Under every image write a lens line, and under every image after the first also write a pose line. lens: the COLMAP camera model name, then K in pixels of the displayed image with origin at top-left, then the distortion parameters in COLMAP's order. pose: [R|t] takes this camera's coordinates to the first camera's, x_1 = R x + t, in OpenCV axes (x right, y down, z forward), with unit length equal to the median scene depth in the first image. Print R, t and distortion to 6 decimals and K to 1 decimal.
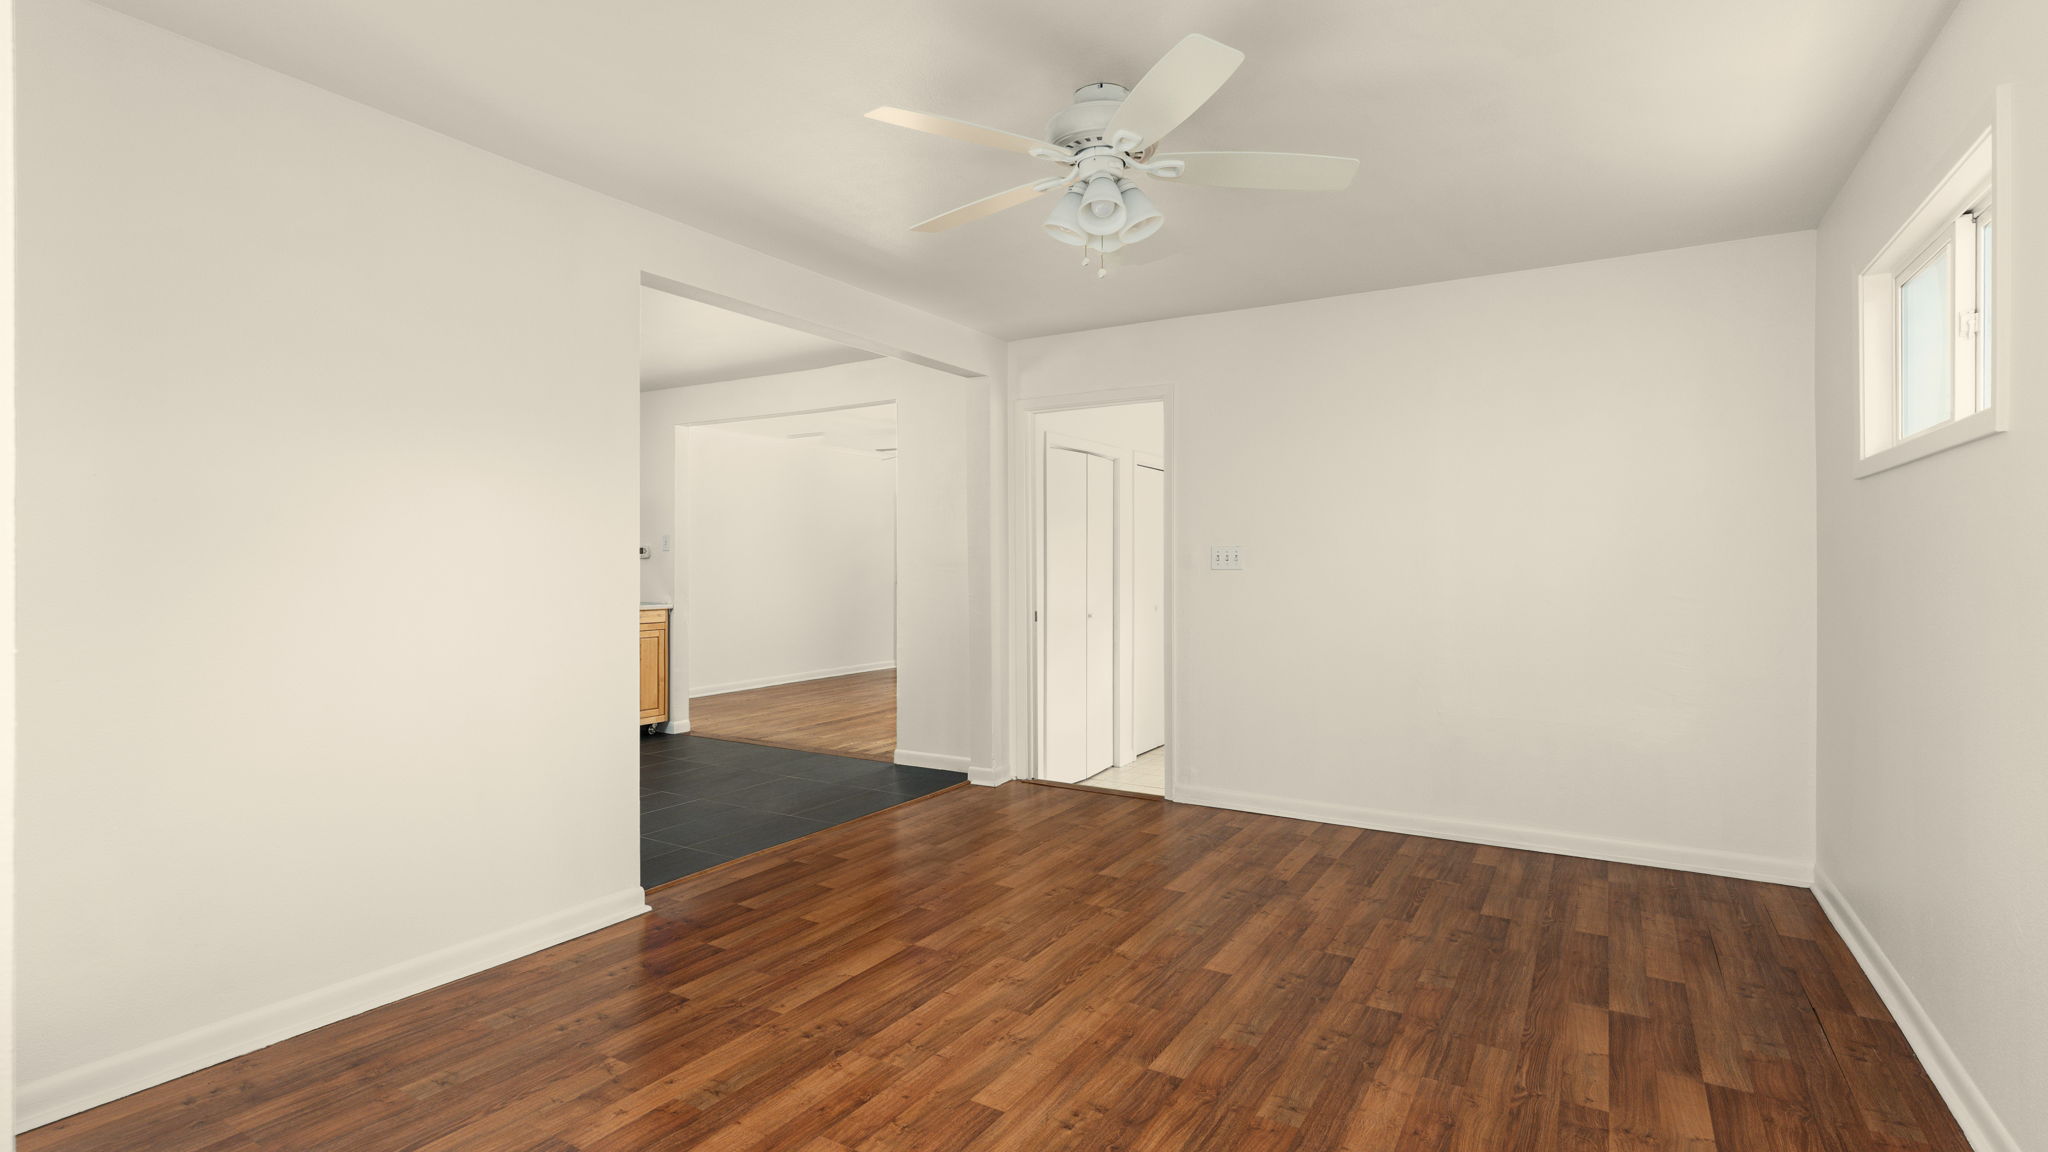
lens RADIAL K [[932.9, 0, 1021.7], [0, 932.9, 569.0], [0, 0, 1]] dist [0.001159, 0.001219]
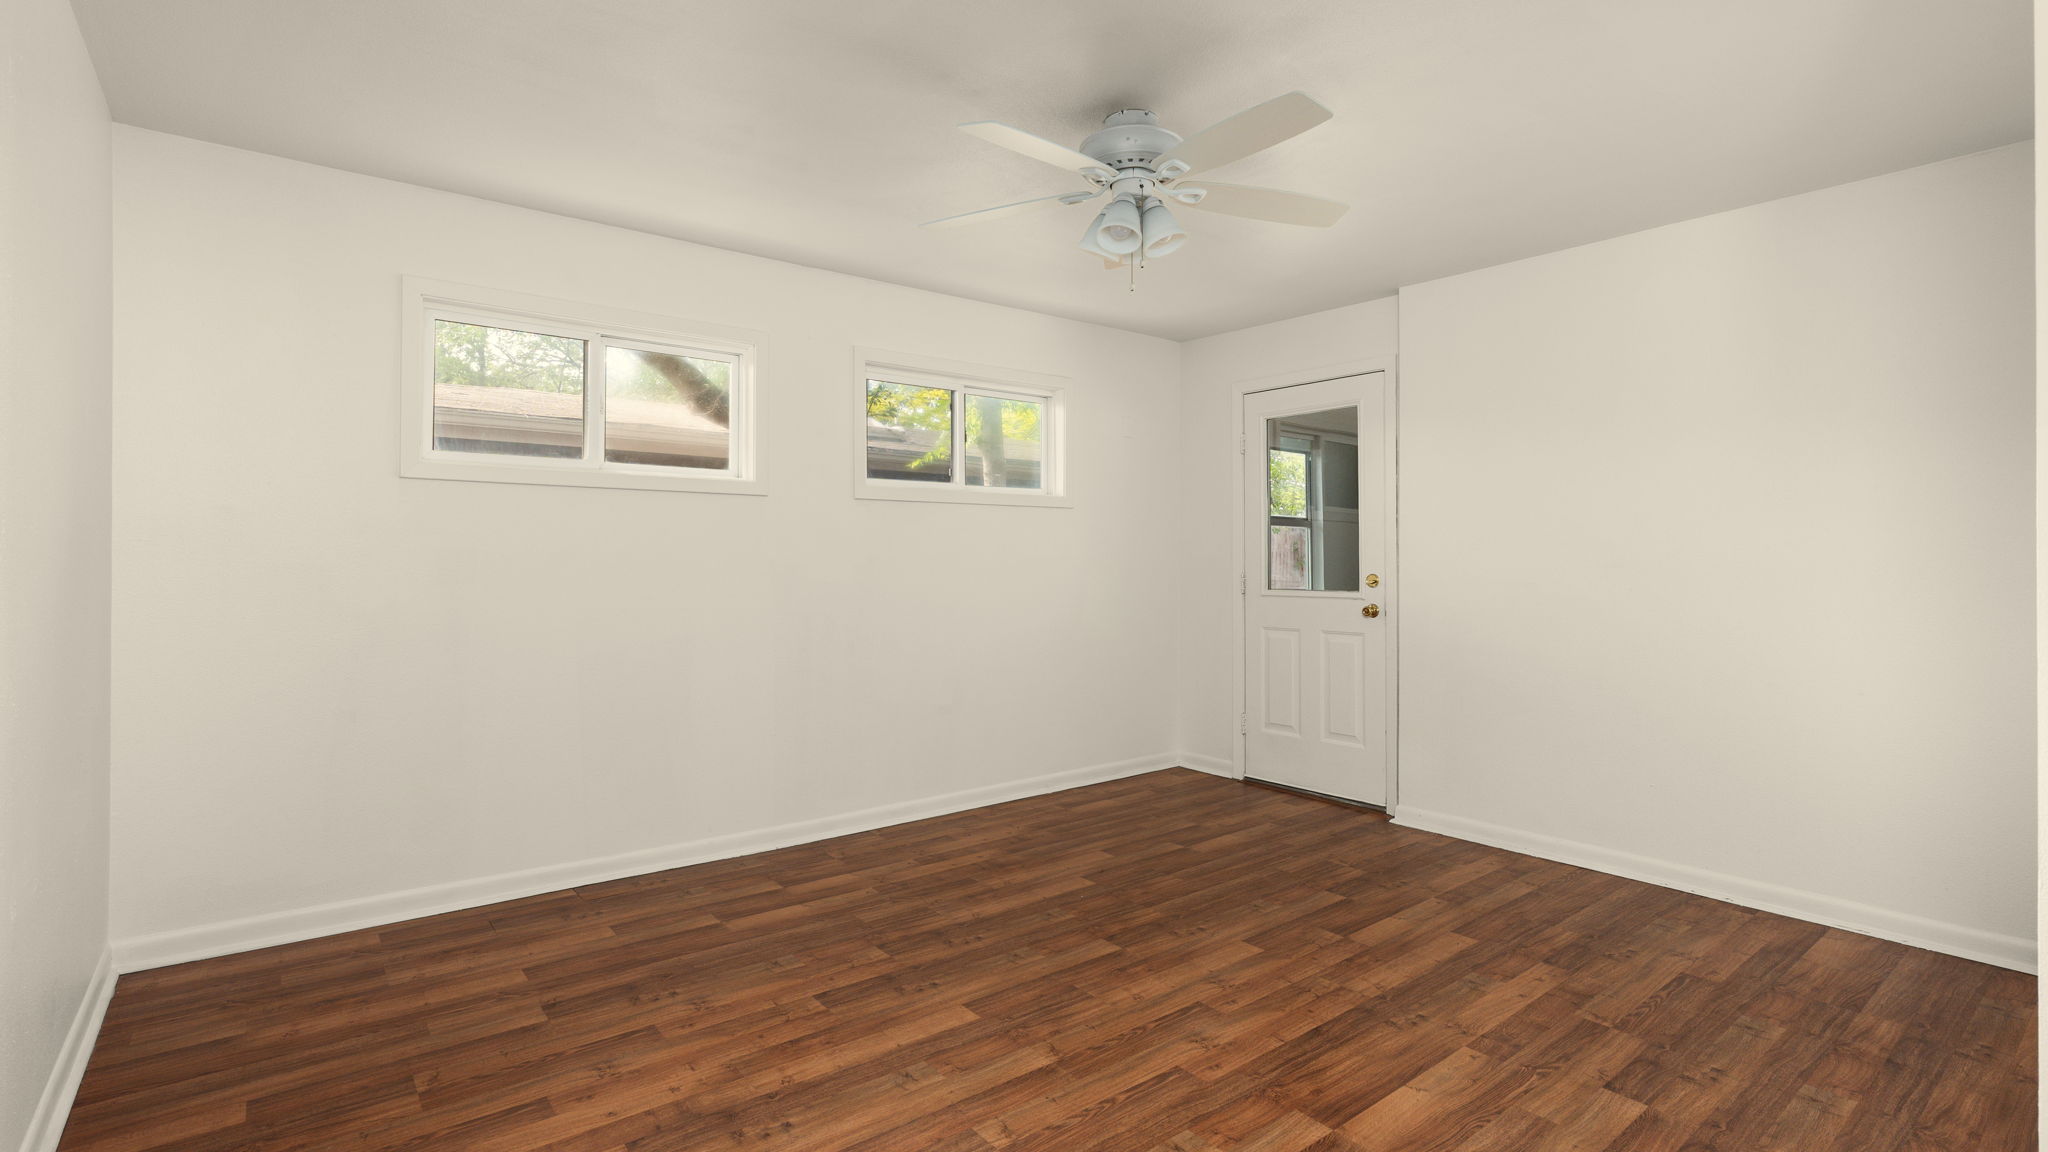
lens RADIAL K [[932.9, 0, 1026.3], [0, 932.9, 567.1], [0, 0, 1]] dist [0.001159, 0.001219]
pose [[-0.938636, -0.007856, 0.344821, -0.161699], [-0.004548, 0.999936, 0.010401, -0.006462], [-0.344880, 0.008195, -0.938611, 2.001907]]
